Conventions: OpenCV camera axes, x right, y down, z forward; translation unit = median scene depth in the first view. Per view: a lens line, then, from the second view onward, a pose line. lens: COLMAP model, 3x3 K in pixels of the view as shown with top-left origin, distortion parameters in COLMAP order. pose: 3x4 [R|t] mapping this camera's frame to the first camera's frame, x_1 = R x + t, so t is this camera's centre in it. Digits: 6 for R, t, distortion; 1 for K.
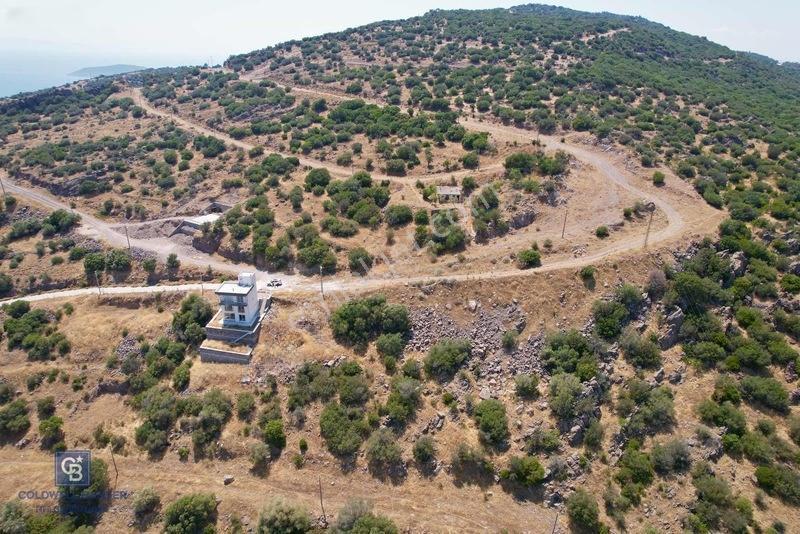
lens RADIAL K [[510.5, 0, 394.0], [0, 510.5, 261.0], [0, 0, 1]] dist [-0.069836, 0.065609]
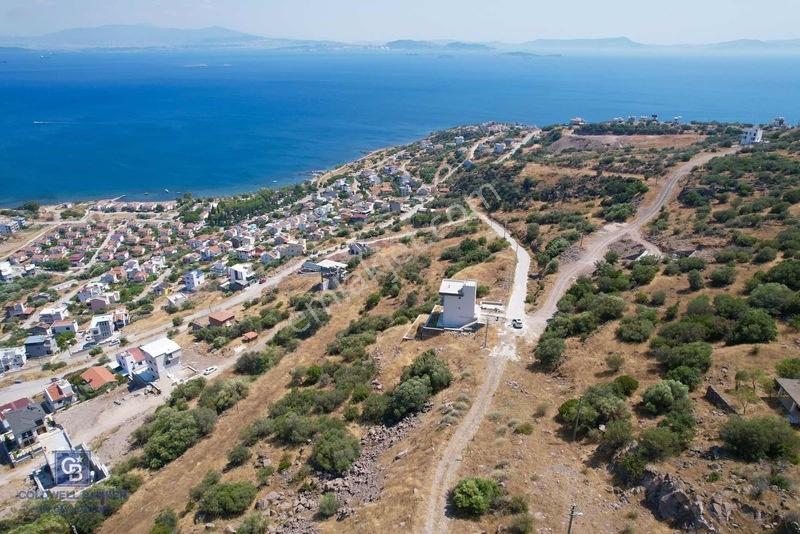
lens RADIAL K [[543.0, 0, 406.6], [0, 543.0, 265.2], [0, 0, 1]] dist [-0.051270, 0.031071]
pose [[-0.107173, 0.359101, -0.927125, 0.601715], [-0.391421, 0.841951, 0.371358, -0.309315], [0.913949, 0.402696, 0.050325, 0.795757]]
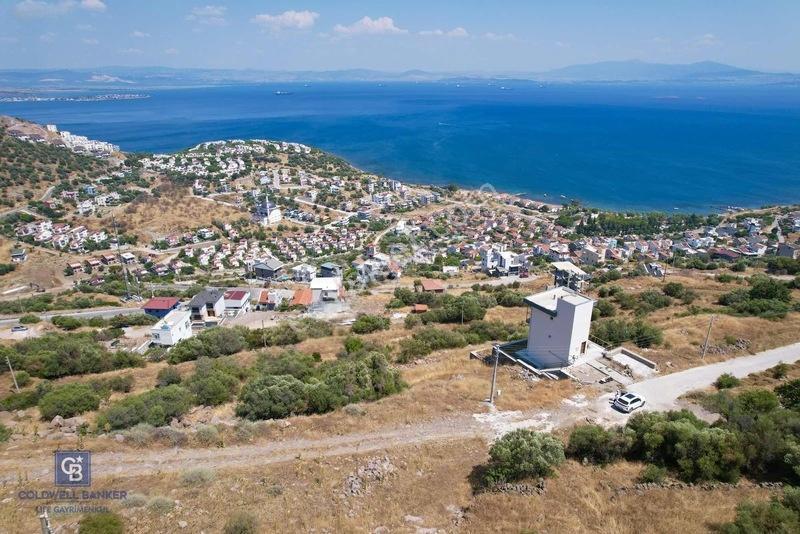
lens RADIAL K [[510.5, 0, 403.2], [0, 510.5, 275.1], [0, 0, 1]] dist [-0.069836, 0.065609]
pose [[-0.805327, 0.195760, -0.559578, 0.125965], [-0.246273, 0.748135, 0.616152, -0.253758], [0.539258, 0.634013, -0.554283, 1.125766]]
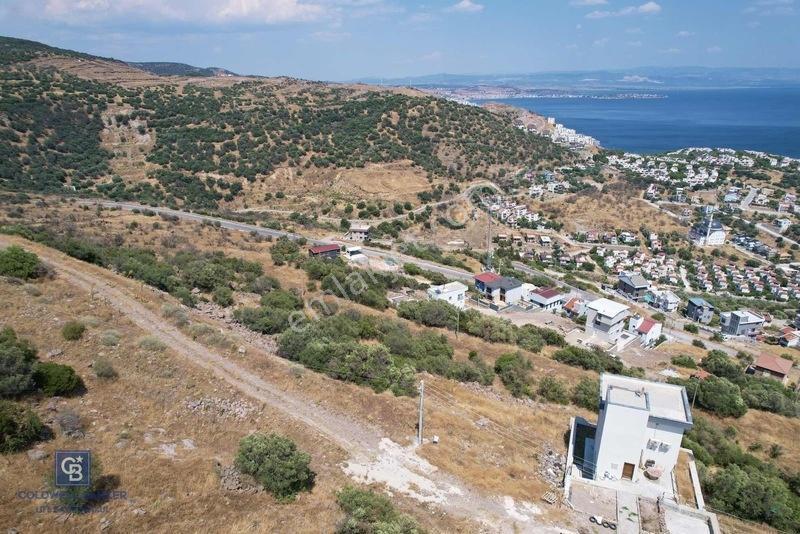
lens RADIAL K [[510.5, 0, 404.2], [0, 510.5, 274.5], [0, 0, 1]] dist [-0.069836, 0.065609]
pose [[-0.958889, -0.117337, 0.258388, -0.213916], [0.096065, 0.722544, 0.684618, -0.282655], [-0.267027, 0.681295, -0.681567, 1.173292]]
